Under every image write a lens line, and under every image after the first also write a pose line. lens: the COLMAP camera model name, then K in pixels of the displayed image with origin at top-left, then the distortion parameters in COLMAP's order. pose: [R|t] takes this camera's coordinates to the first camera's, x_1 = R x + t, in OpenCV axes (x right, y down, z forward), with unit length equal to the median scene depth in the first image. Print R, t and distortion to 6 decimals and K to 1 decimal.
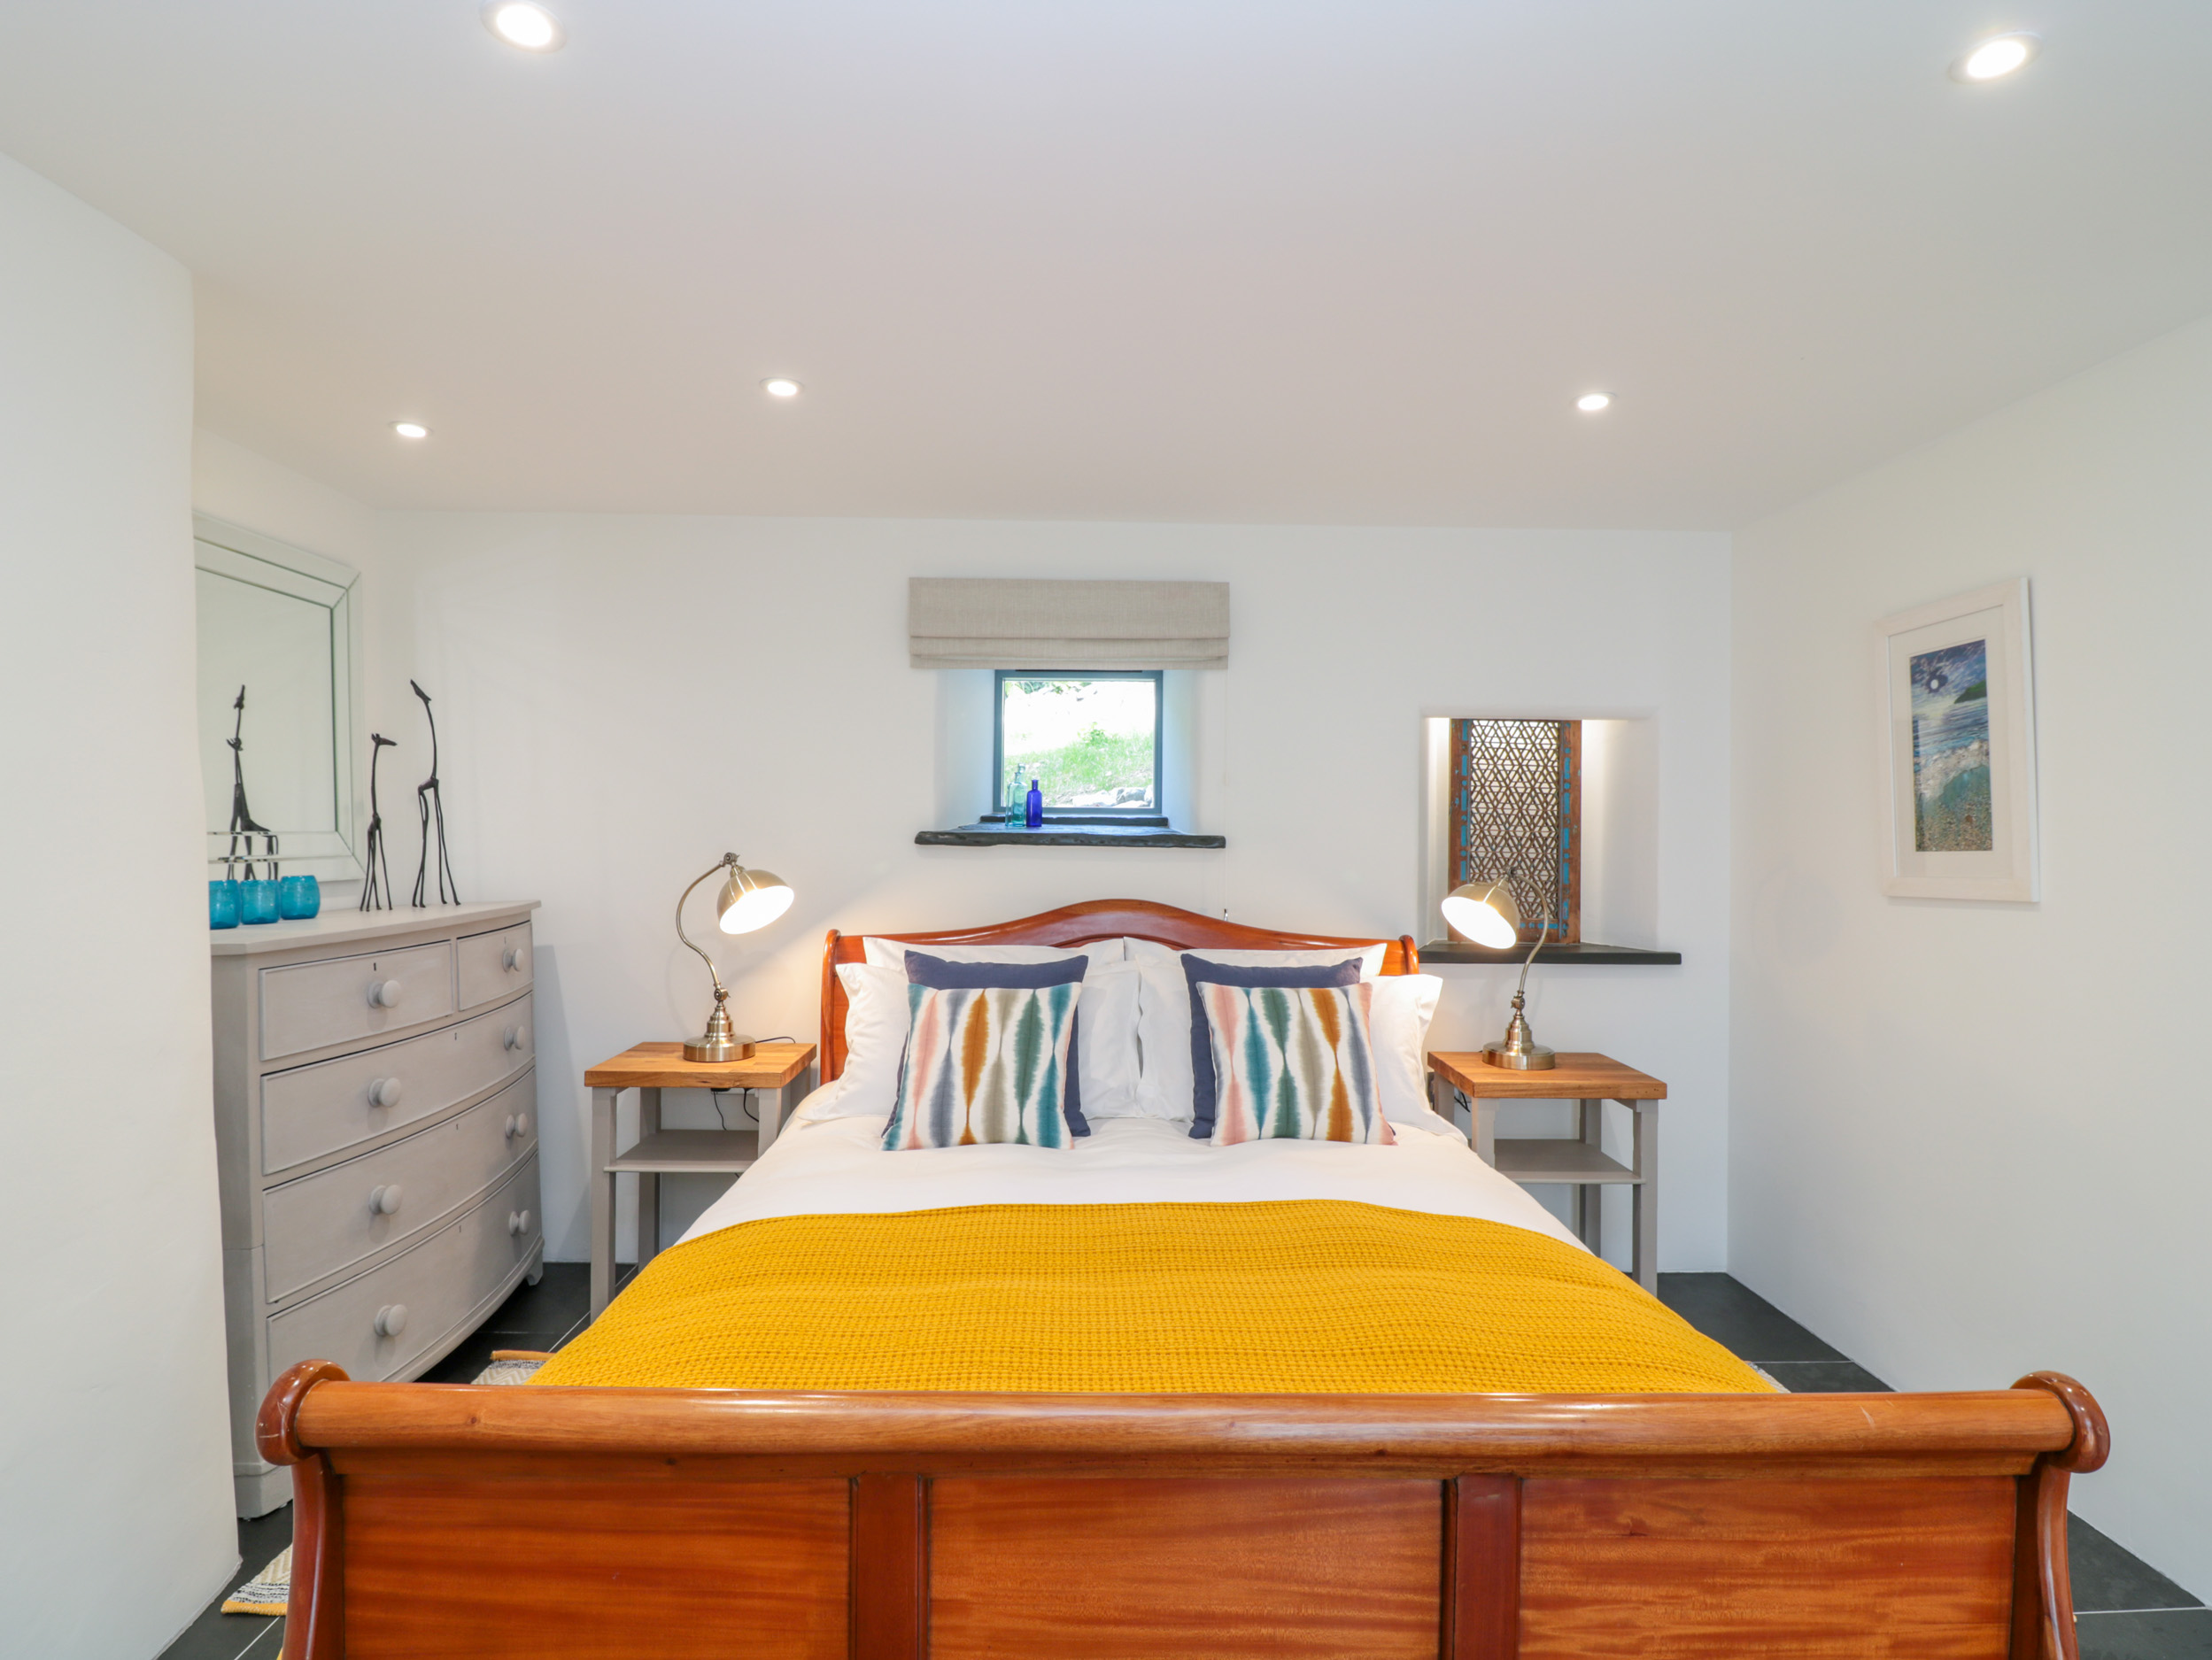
lens RADIAL K [[1127.4, 0, 1106.5], [0, 1127.4, 811.7], [0, 0, 1]] dist [-0.000342, -0.002014]
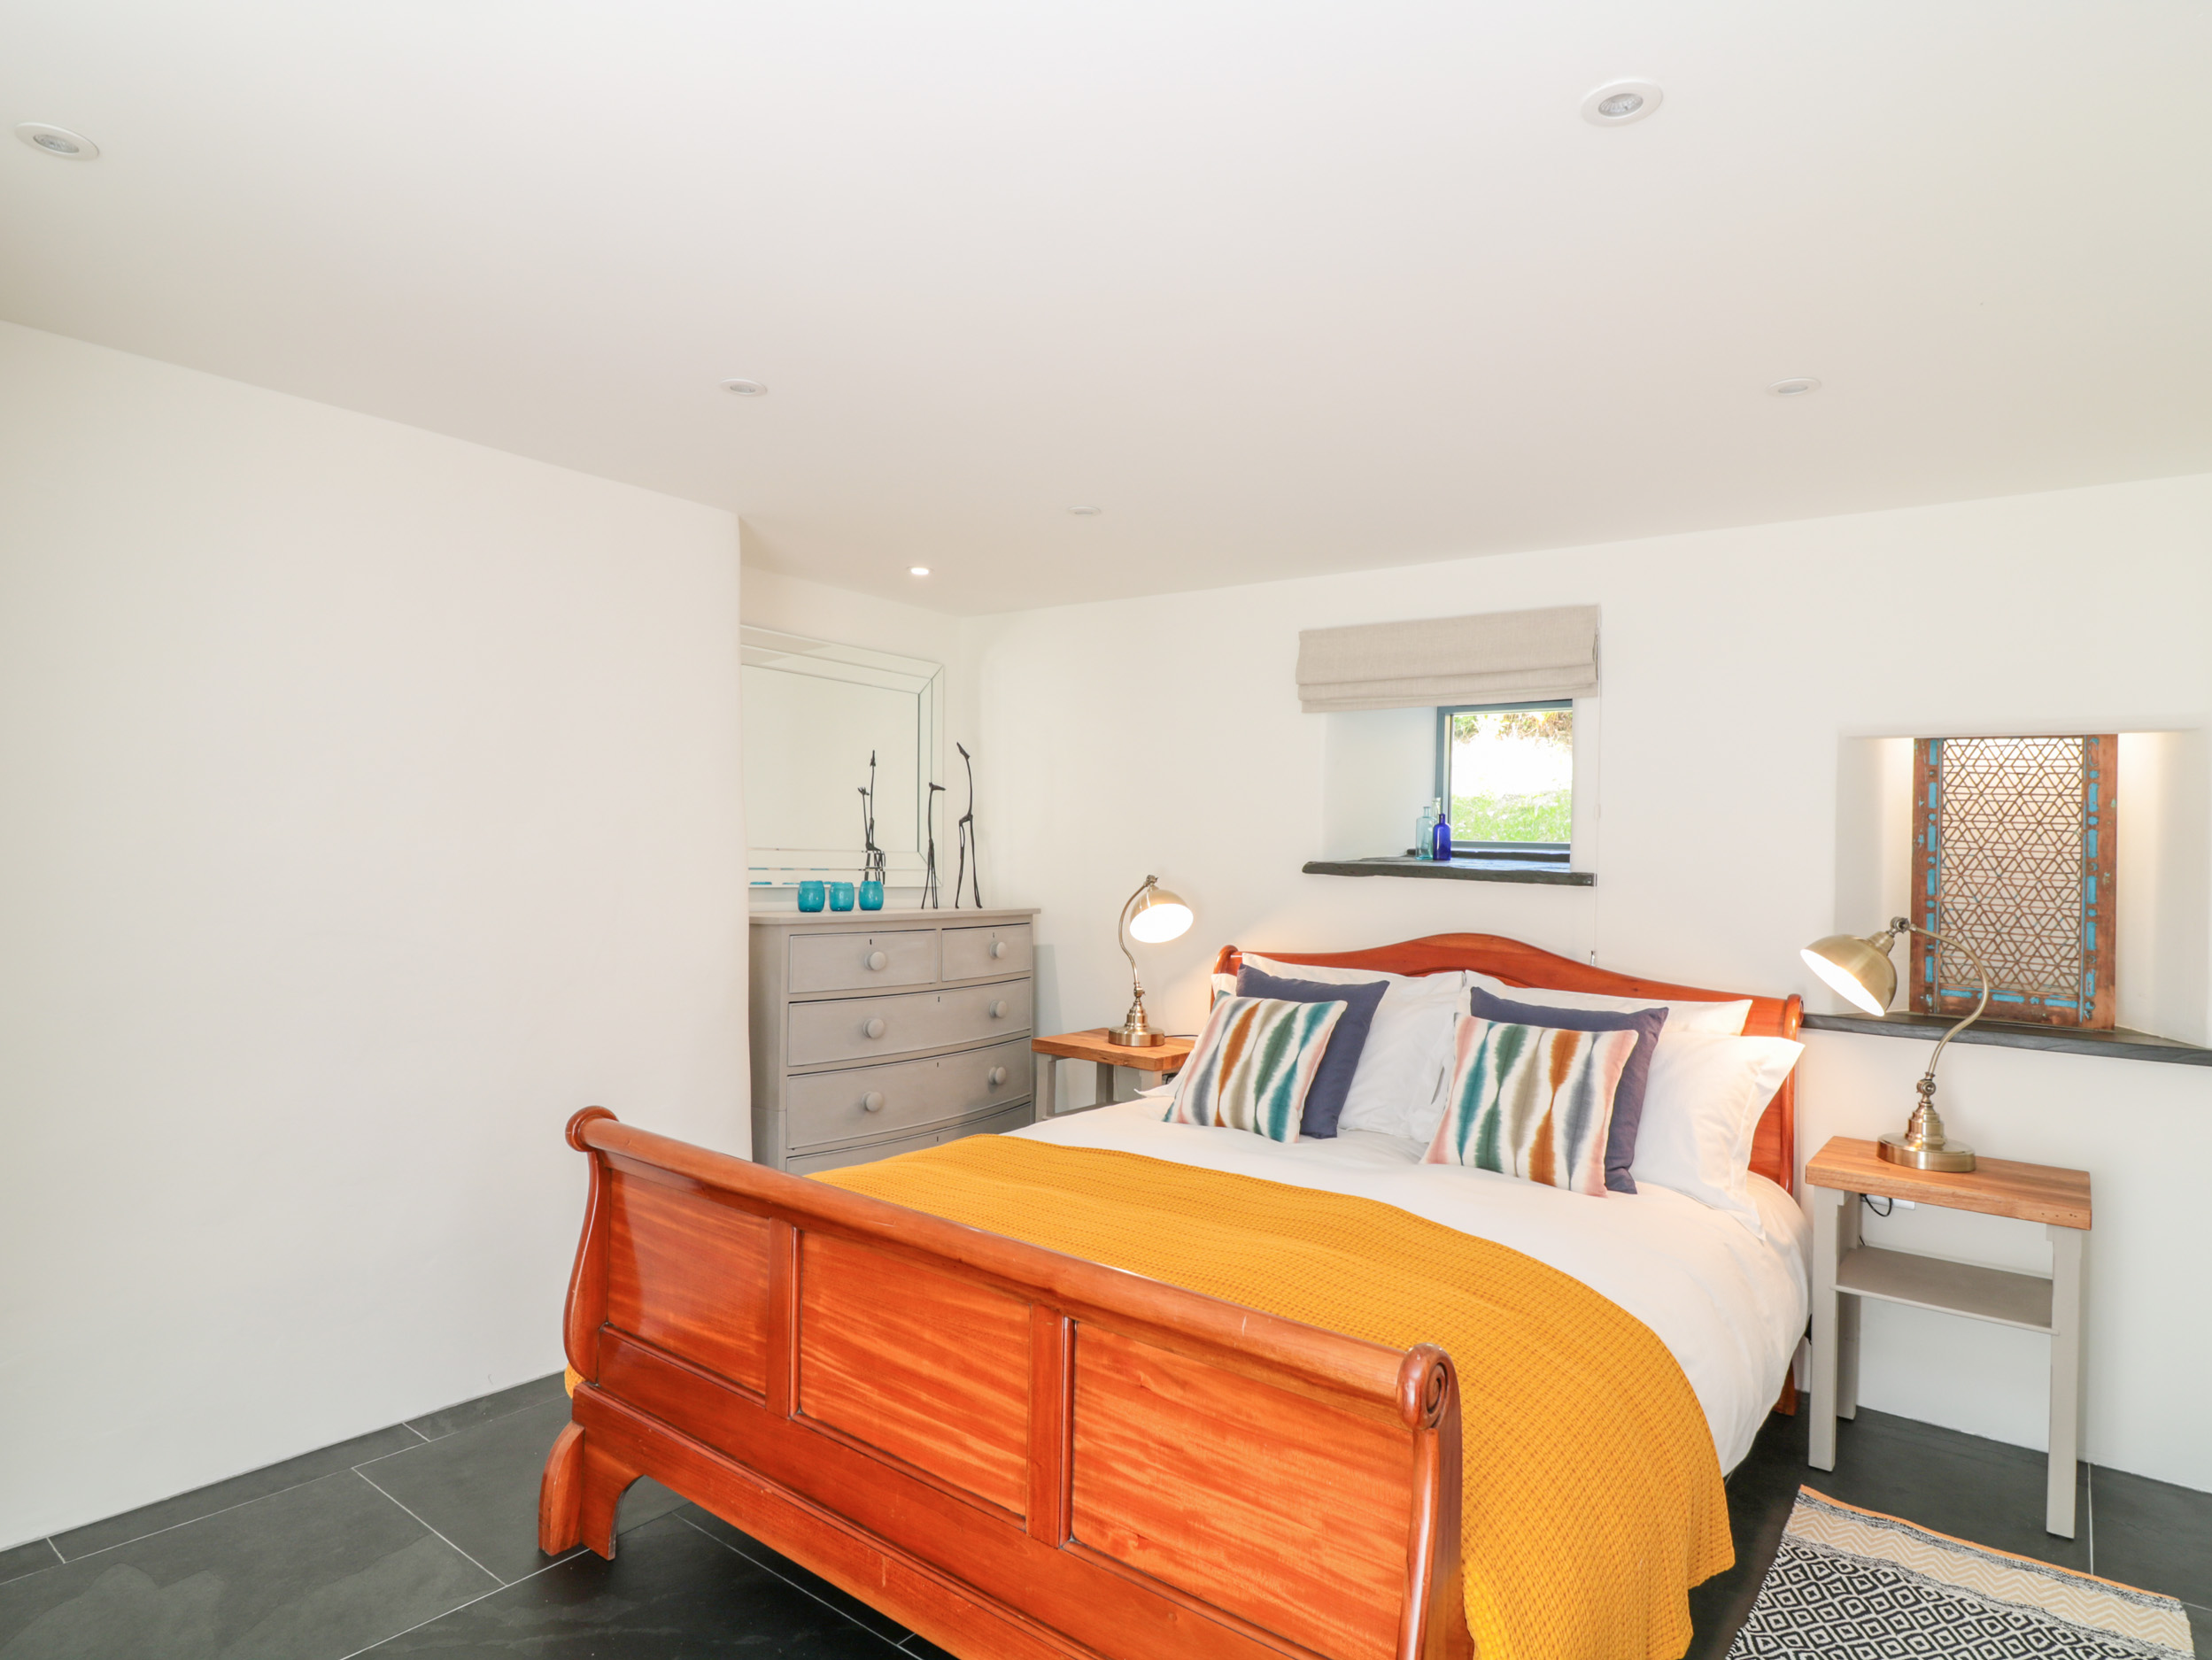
lens RADIAL K [[1203.9, 0, 1105.8], [0, 1203.9, 837.0], [0, 0, 1]] dist [-0.003934, -0.000944]
pose [[0.793657, 0.009397, -0.608292, 0.418673], [-0.015217, 0.999875, -0.004407, 0.001957], [0.608175, 0.012754, 0.793701, -0.049289]]
